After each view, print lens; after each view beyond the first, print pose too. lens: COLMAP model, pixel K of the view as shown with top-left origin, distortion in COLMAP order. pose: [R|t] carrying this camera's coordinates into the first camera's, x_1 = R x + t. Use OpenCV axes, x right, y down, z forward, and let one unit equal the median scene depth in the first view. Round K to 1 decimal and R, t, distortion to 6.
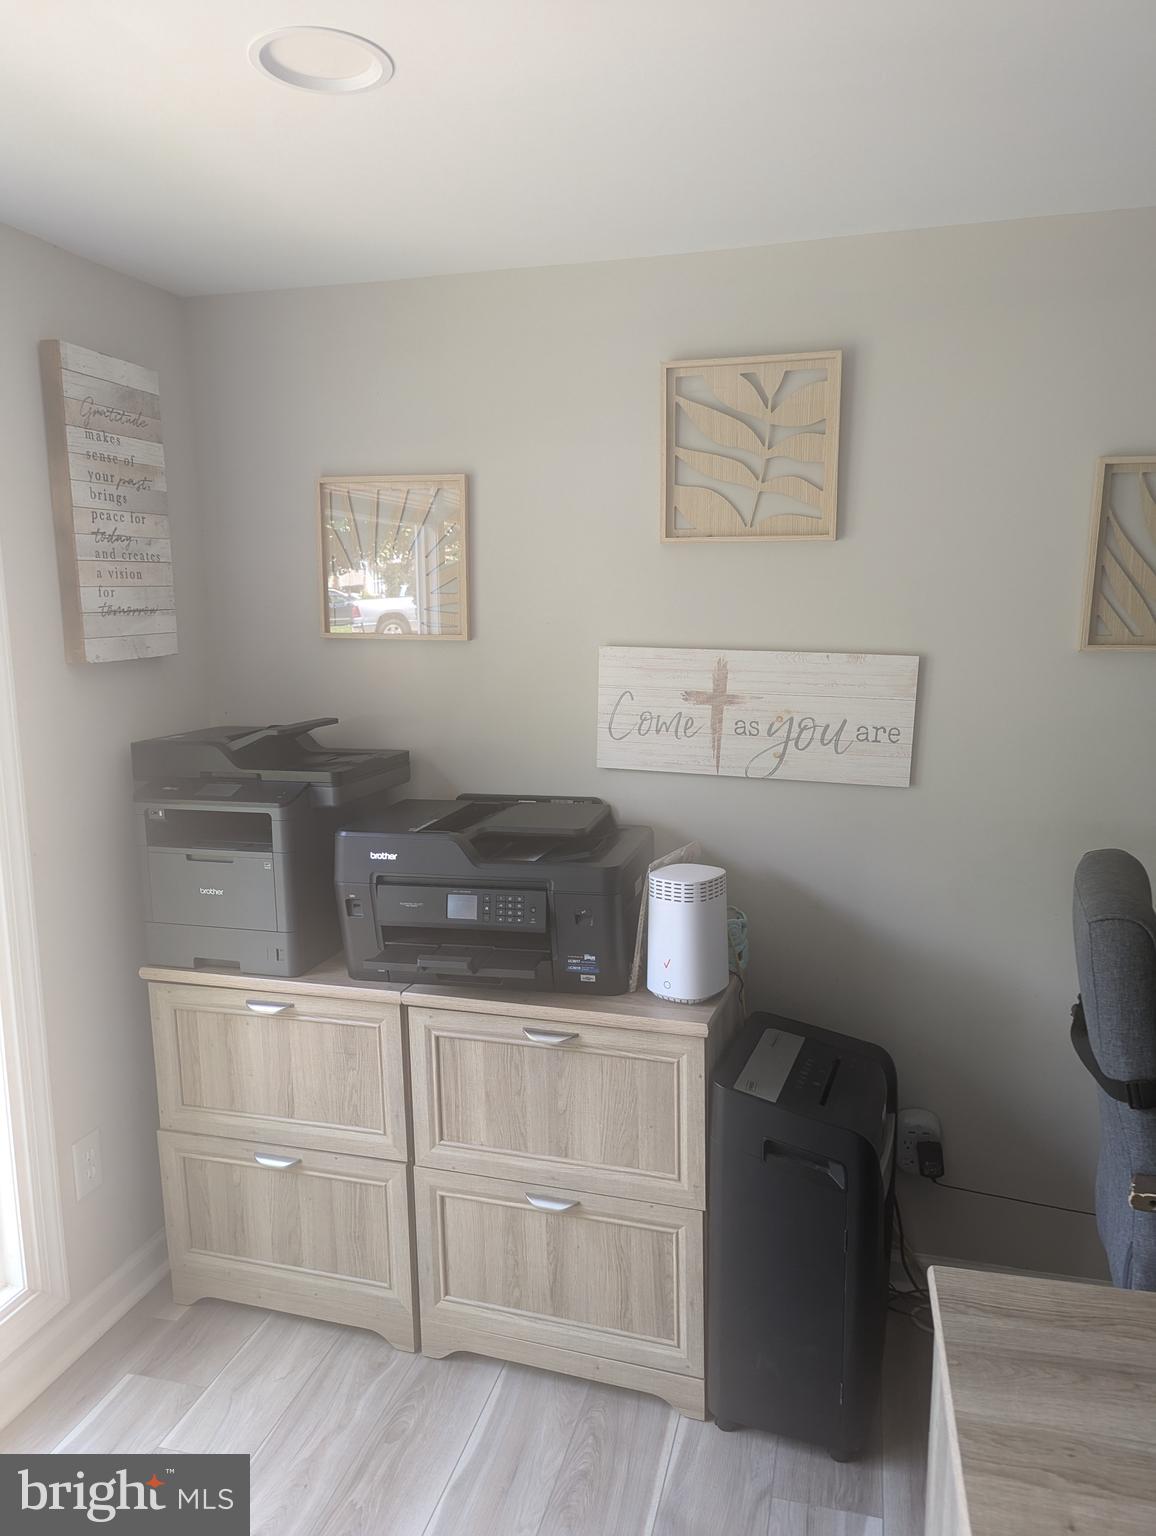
lens RADIAL K [[1129.0, 0, 581.1], [0, 1129.0, 798.1], [0, 0, 1]] dist [0.046171, -0.040729]
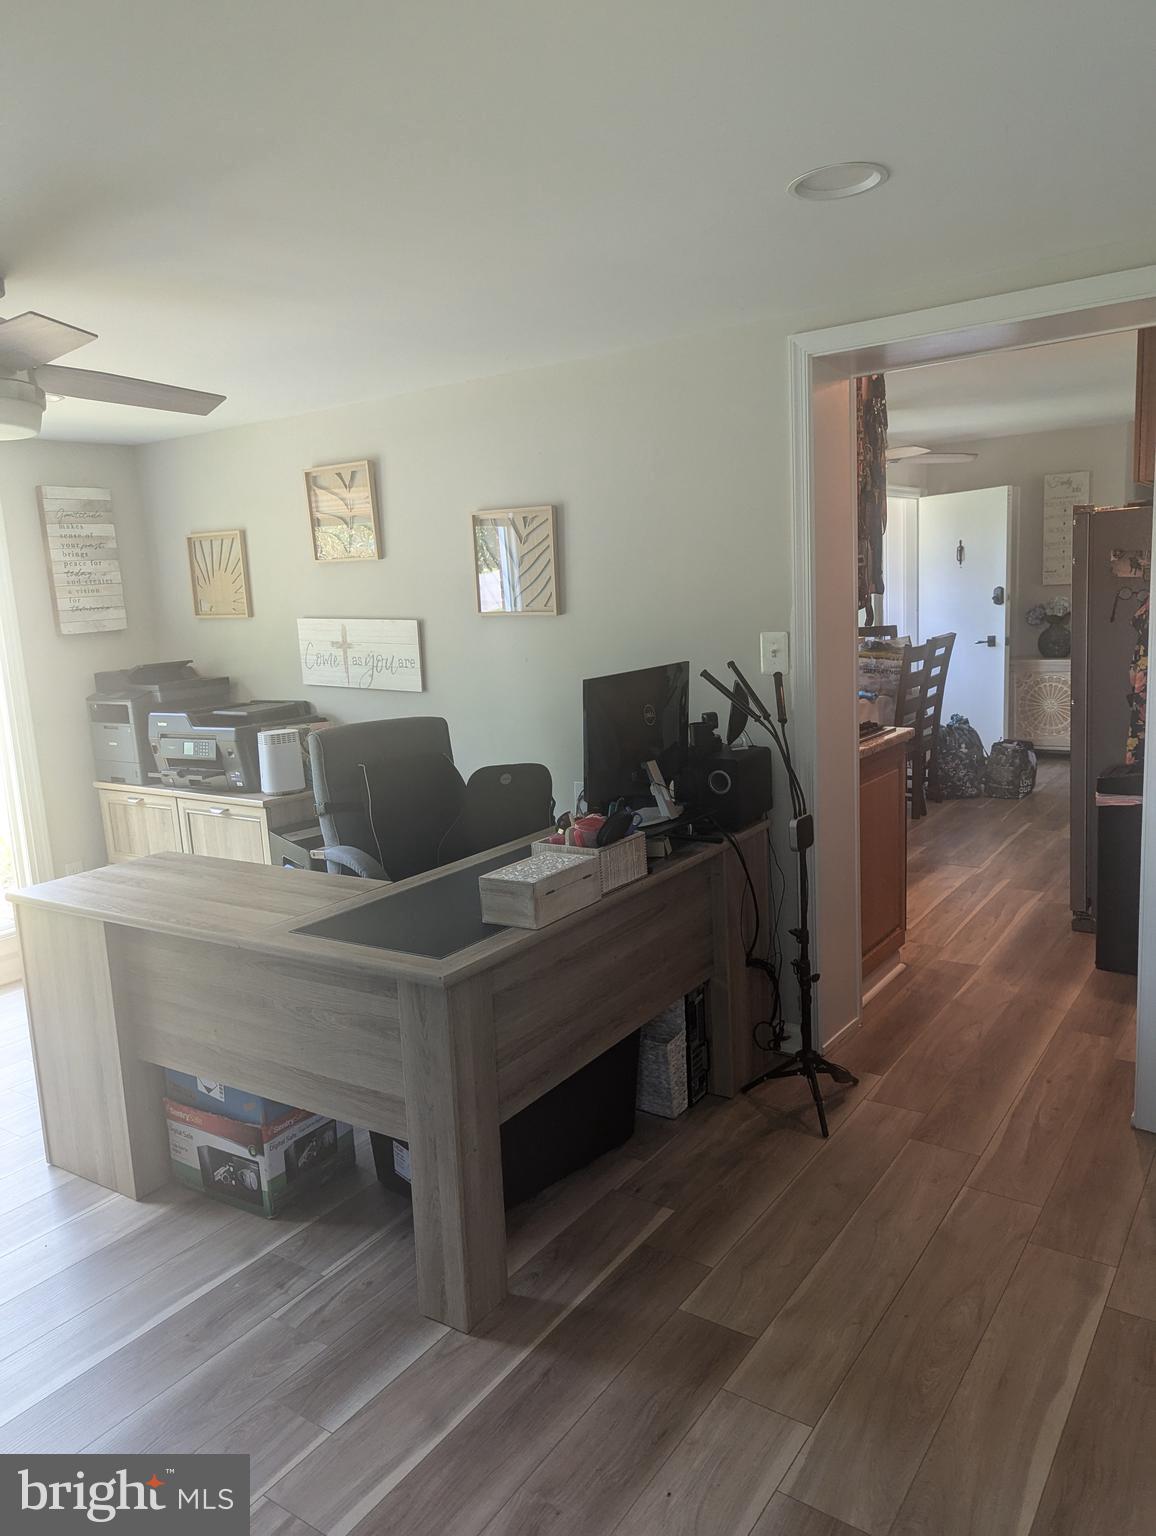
lens RADIAL K [[1129.0, 0, 581.1], [0, 1129.0, 798.1], [0, 0, 1]] dist [0.046171, -0.040729]
pose [[0.937364, 0.024549, -0.347486, 1.176708], [-0.014488, 0.999398, 0.031523, 0.101799], [0.348051, -0.024514, 0.937155, -0.638761]]
